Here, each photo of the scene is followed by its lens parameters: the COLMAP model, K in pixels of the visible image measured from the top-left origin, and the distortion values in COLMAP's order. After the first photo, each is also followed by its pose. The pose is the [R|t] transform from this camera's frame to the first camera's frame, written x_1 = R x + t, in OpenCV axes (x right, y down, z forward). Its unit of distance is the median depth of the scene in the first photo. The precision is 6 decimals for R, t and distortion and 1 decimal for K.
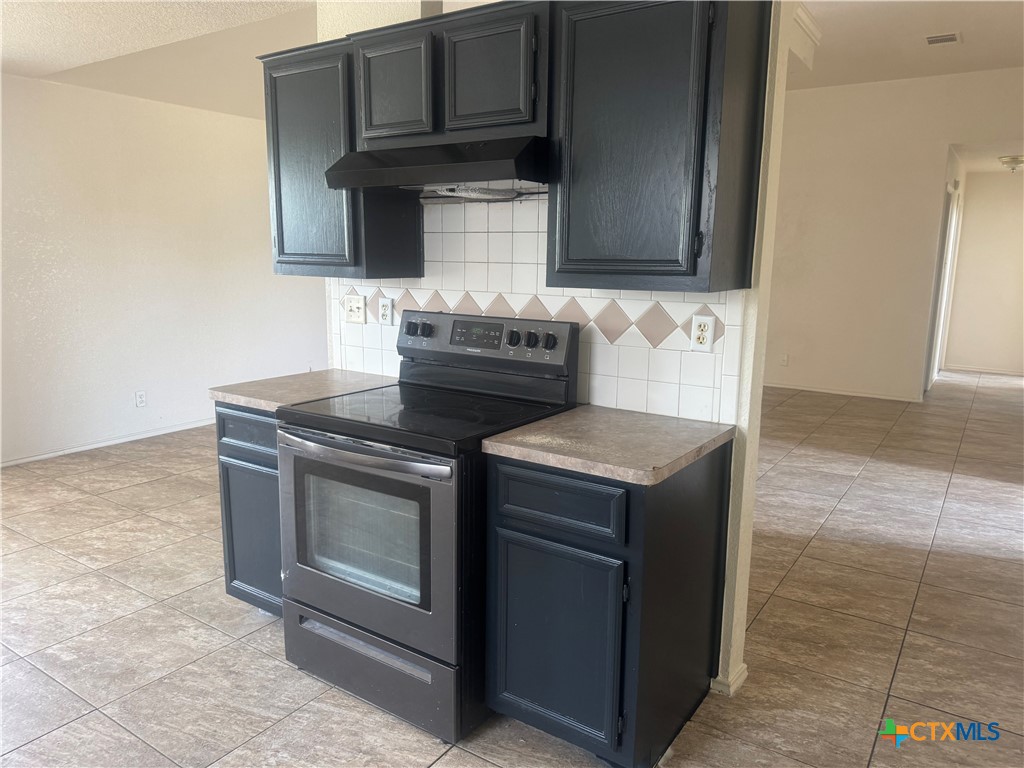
lens RADIAL K [[725.6, 0, 512.2], [0, 725.6, 388.2], [0, 0, 1]] dist [0.048928, -0.059822]
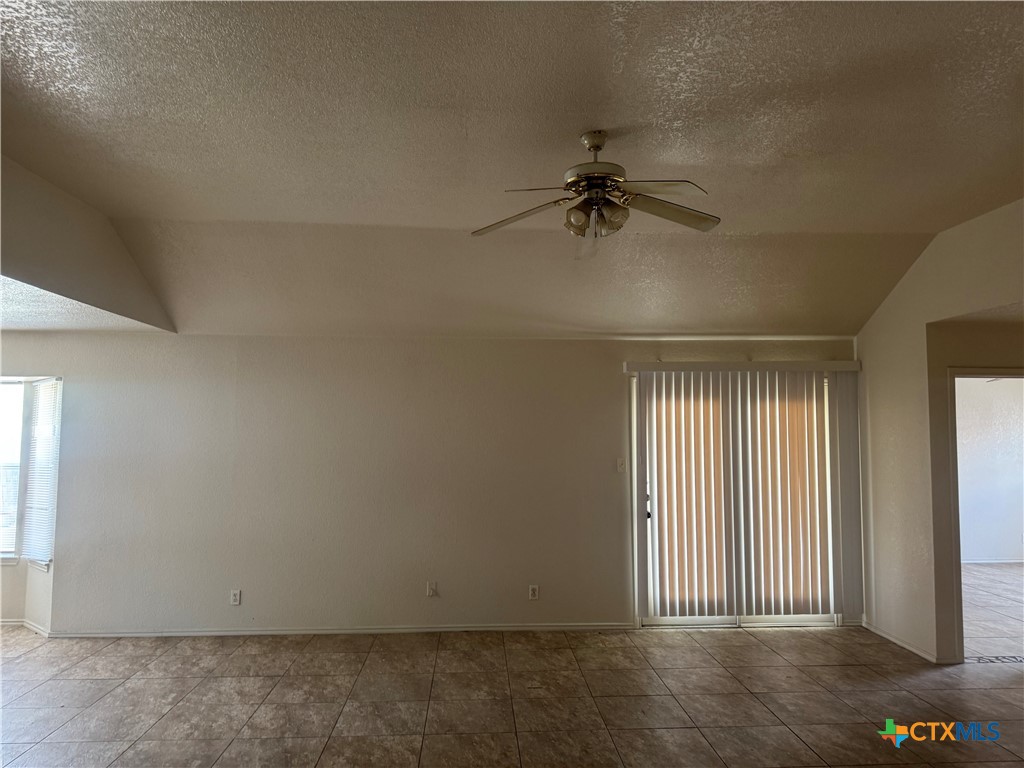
lens RADIAL K [[725.6, 0, 515.8], [0, 725.6, 375.3], [0, 0, 1]] dist [0.048928, -0.059822]
pose [[0.610074, -0.075955, -0.788695, 1.356355], [-0.139137, 0.969658, -0.201008, -0.310584], [0.780032, 0.232367, 0.580995, 1.319129]]
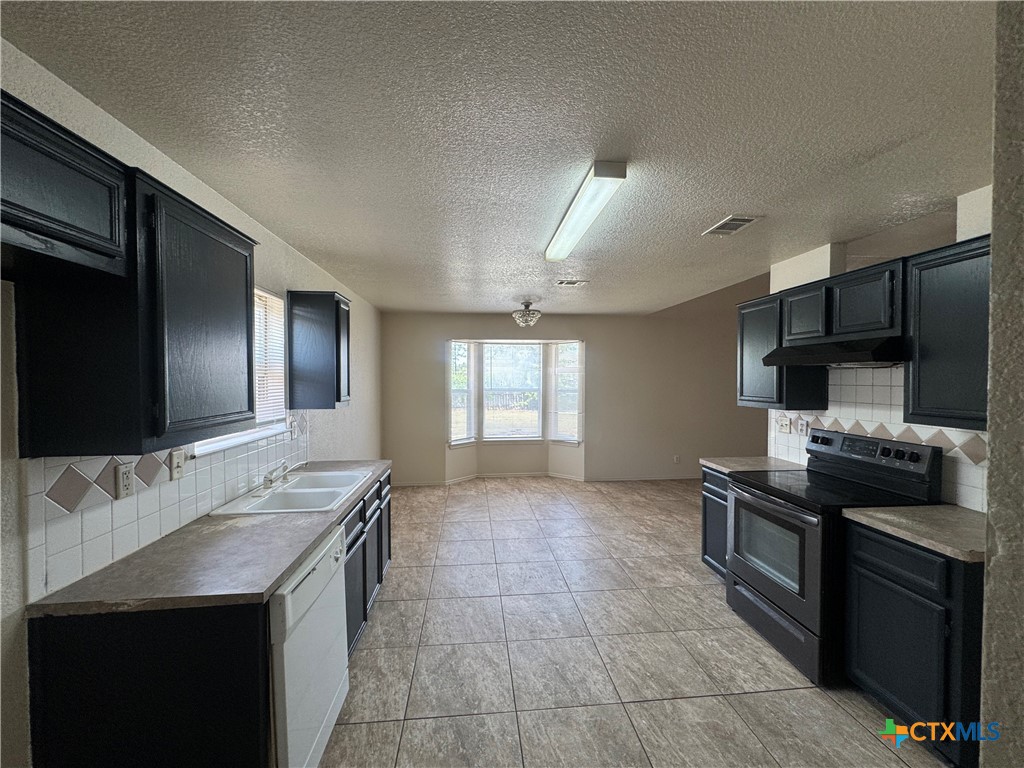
lens RADIAL K [[408.5, 0, 514.4], [0, 408.5, 383.9], [0, 0, 1]] dist [-0.005334, 0.000774]
pose [[0.645024, -0.003283, -0.764155, 0.153655], [-0.128159, 0.985362, -0.112413, -0.010616], [0.753338, 0.170443, 0.635162, -0.210935]]
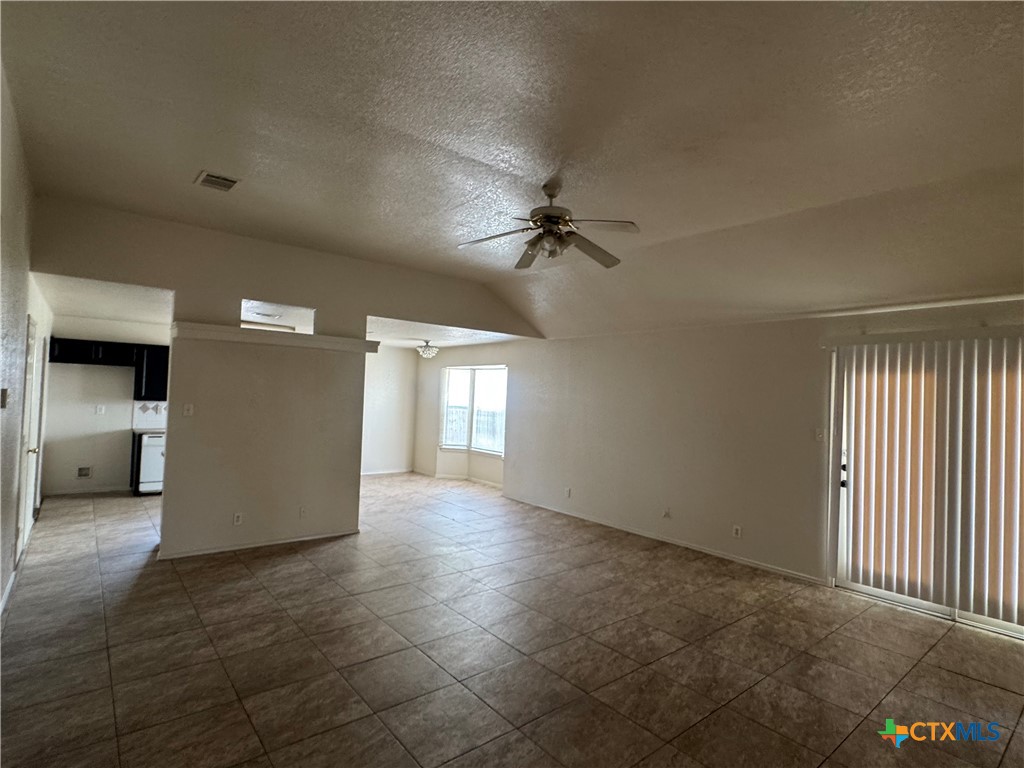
lens RADIAL K [[528.1, 0, 512.9], [0, 528.1, 380.1], [0, 0, 1]] dist [-0.005307, 0.000706]
pose [[-0.283422, -0.051898, -0.957590, 1.776918], [-0.216467, 0.976226, 0.011161, -0.531921], [0.934245, 0.210450, -0.287919, 2.561447]]
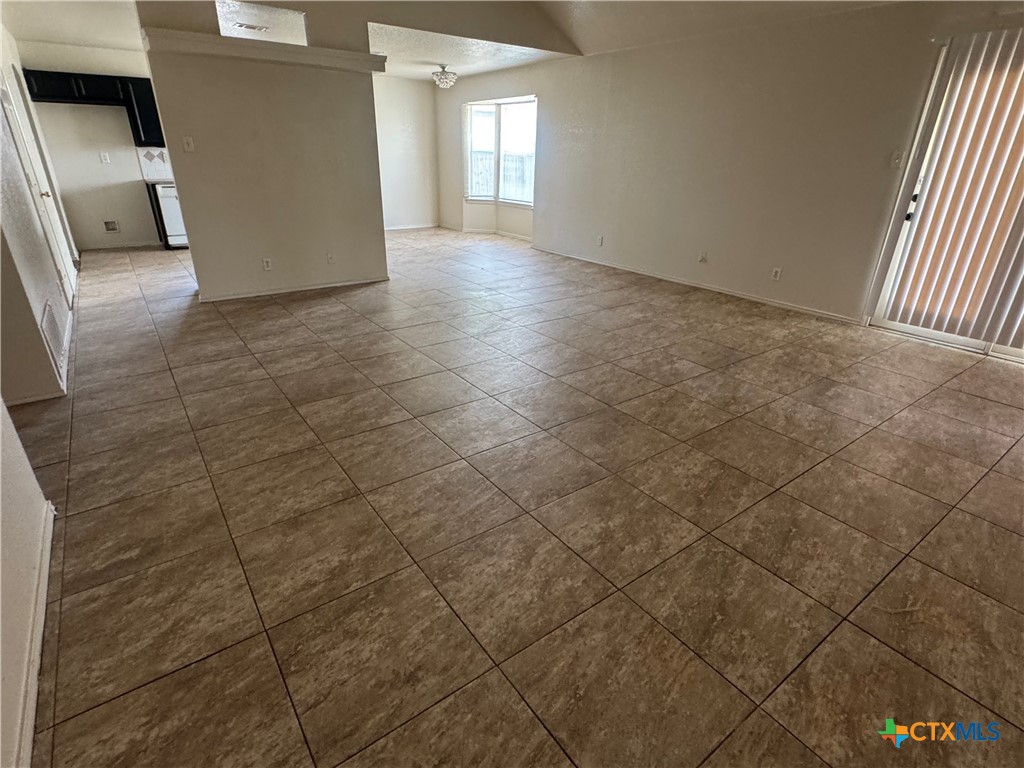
lens RADIAL K [[528.1, 0, 511.5], [0, 528.1, 385.7], [0, 0, 1]] dist [-0.005307, 0.000706]
pose [[-0.337090, 0.362225, -0.869001, 1.726761], [-0.195400, 0.876007, 0.440942, -0.428247], [0.920972, 0.318440, -0.224514, 2.574463]]
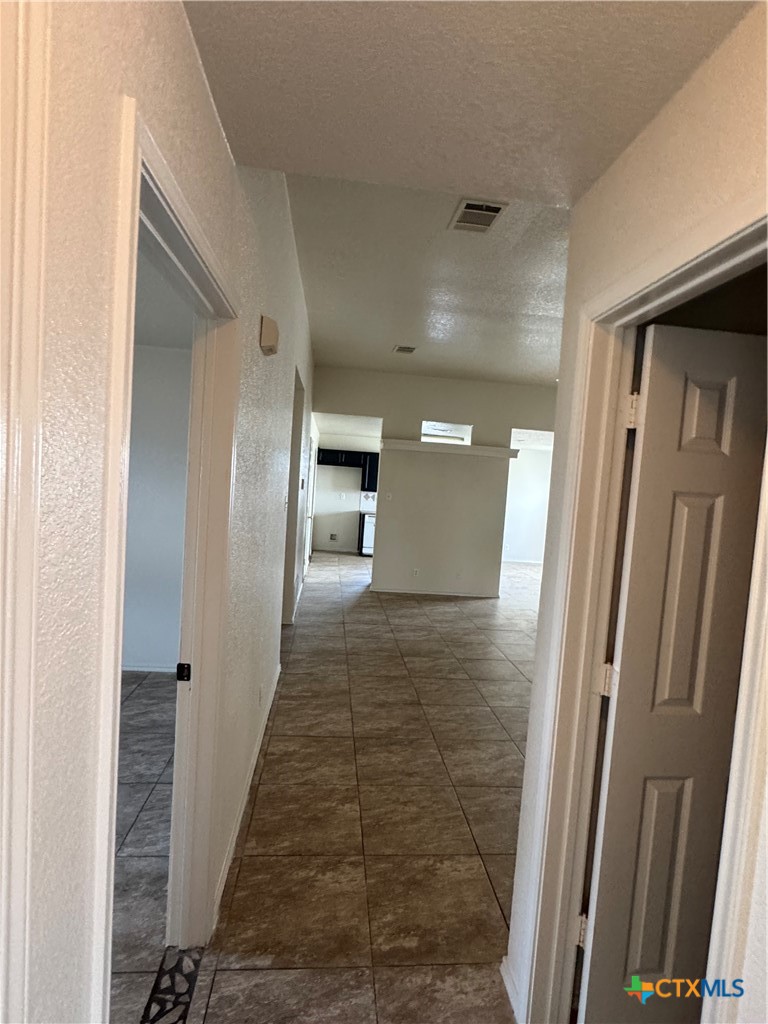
lens RADIAL K [[528.1, 0, 382.1], [0, 528.1, 517.6], [0, 0, 1]] dist [-0.005307, 0.000706]
pose [[-0.766704, -0.022482, -0.641607, 2.163816], [-0.196283, 0.959741, 0.200924, -0.616014], [0.611259, 0.279986, -0.740250, 3.095093]]
